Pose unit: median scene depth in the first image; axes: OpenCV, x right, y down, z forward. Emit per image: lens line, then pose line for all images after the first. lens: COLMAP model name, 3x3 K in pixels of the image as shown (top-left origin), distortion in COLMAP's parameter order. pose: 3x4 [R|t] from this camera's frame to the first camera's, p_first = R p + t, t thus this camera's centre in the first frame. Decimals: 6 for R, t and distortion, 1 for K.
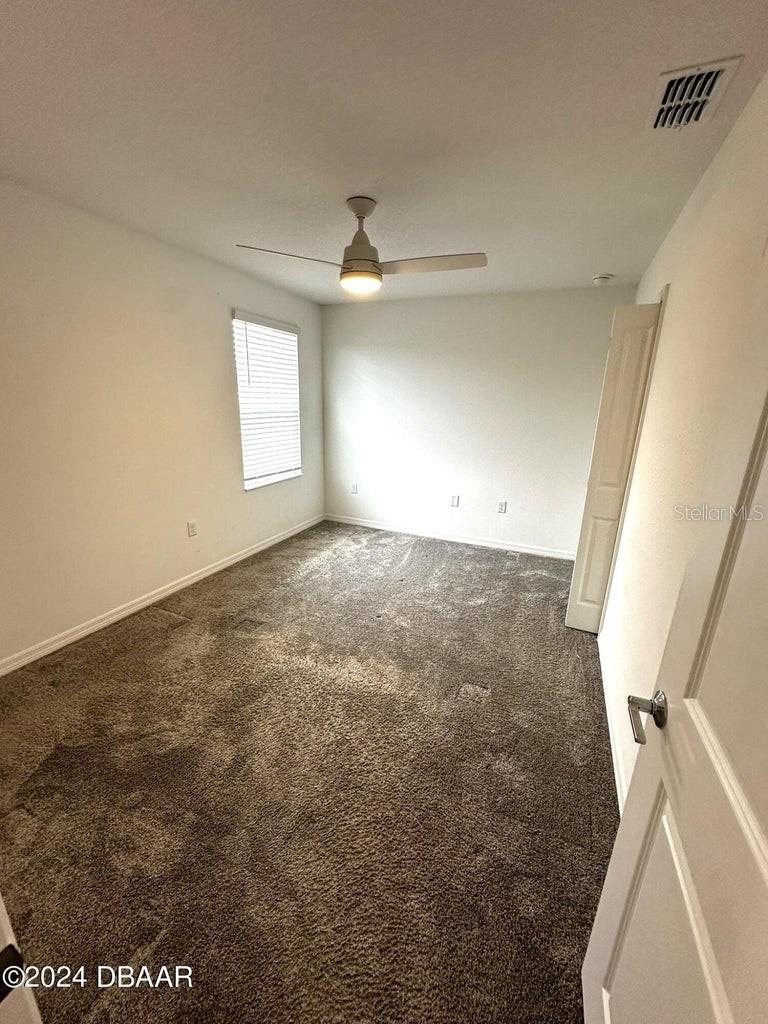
lens RADIAL K [[409.6, 0, 387.7], [0, 409.6, 512.1], [0, 0, 1]] dist [-0.000198, -0.000273]
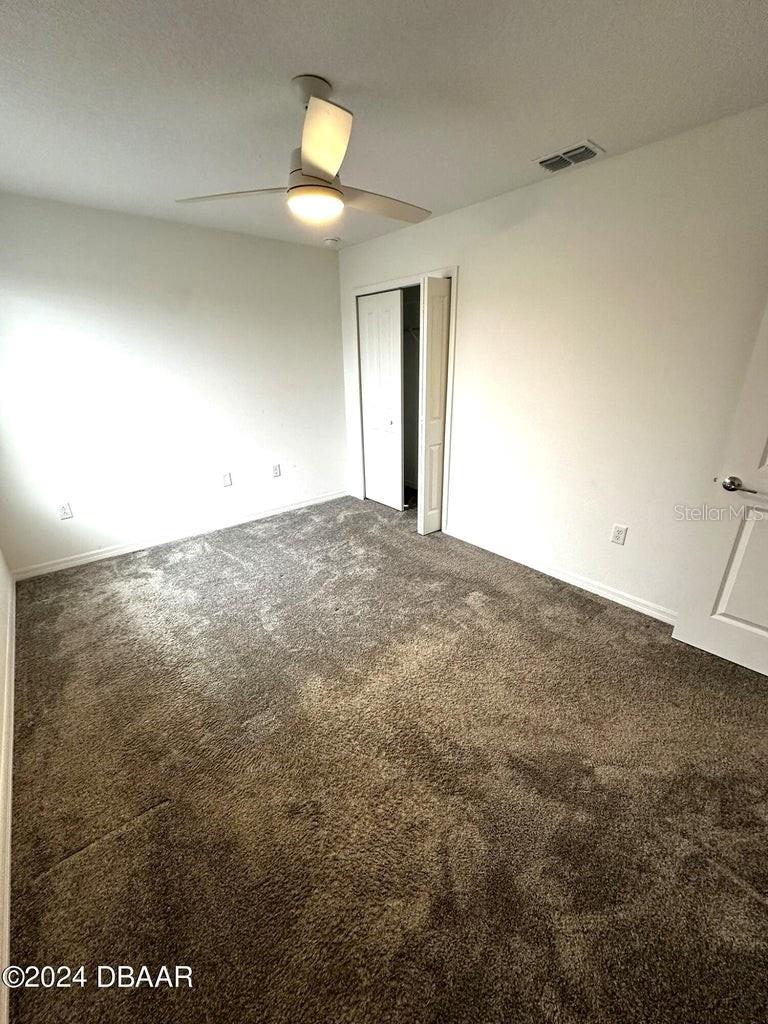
lens RADIAL K [[410.5, 0, 384.0], [0, 410.5, 512.0], [0, 0, 1]] dist [-0.001986, -0.000250]
pose [[0.450394, -0.350989, 0.820946, -0.464525], [0.265613, 0.930530, 0.252118, -0.104508], [-0.852406, 0.104501, 0.512332, 0.313432]]
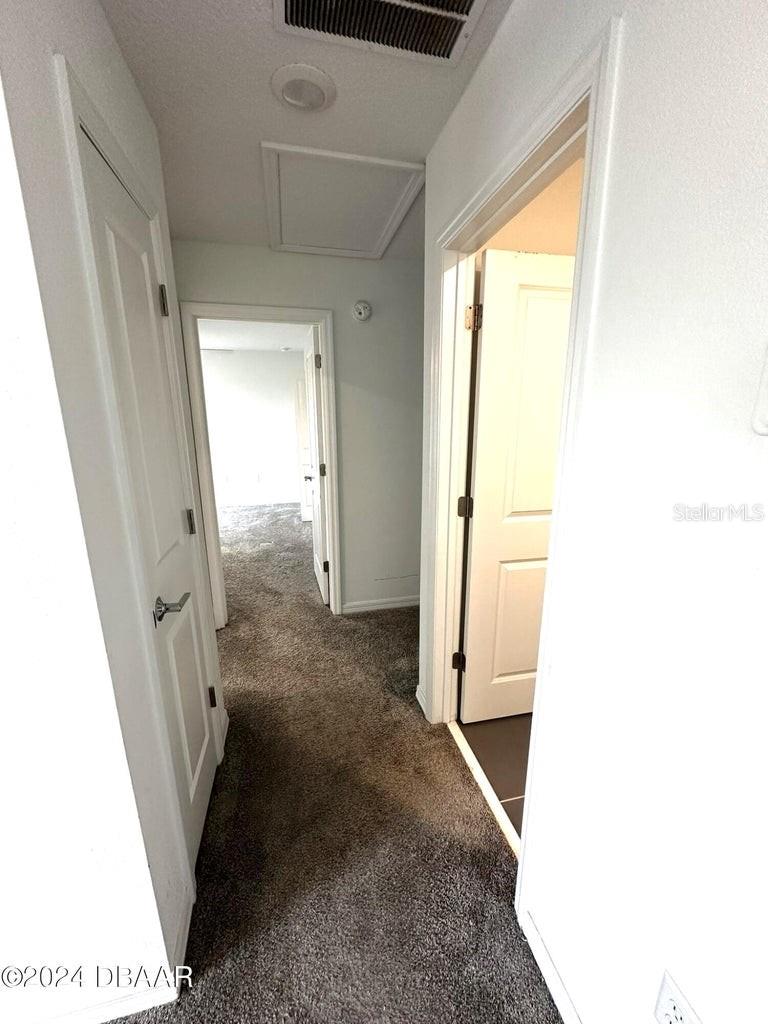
lens RADIAL K [[409.6, 0, 387.7], [0, 409.6, 512.1], [0, 0, 1]] dist [-0.000198, -0.000273]
pose [[0.803303, -0.173571, 0.569716, -0.269556], [0.189030, 0.981434, 0.032474, 0.178105], [-0.564776, 0.081607, 0.821200, -0.655498]]
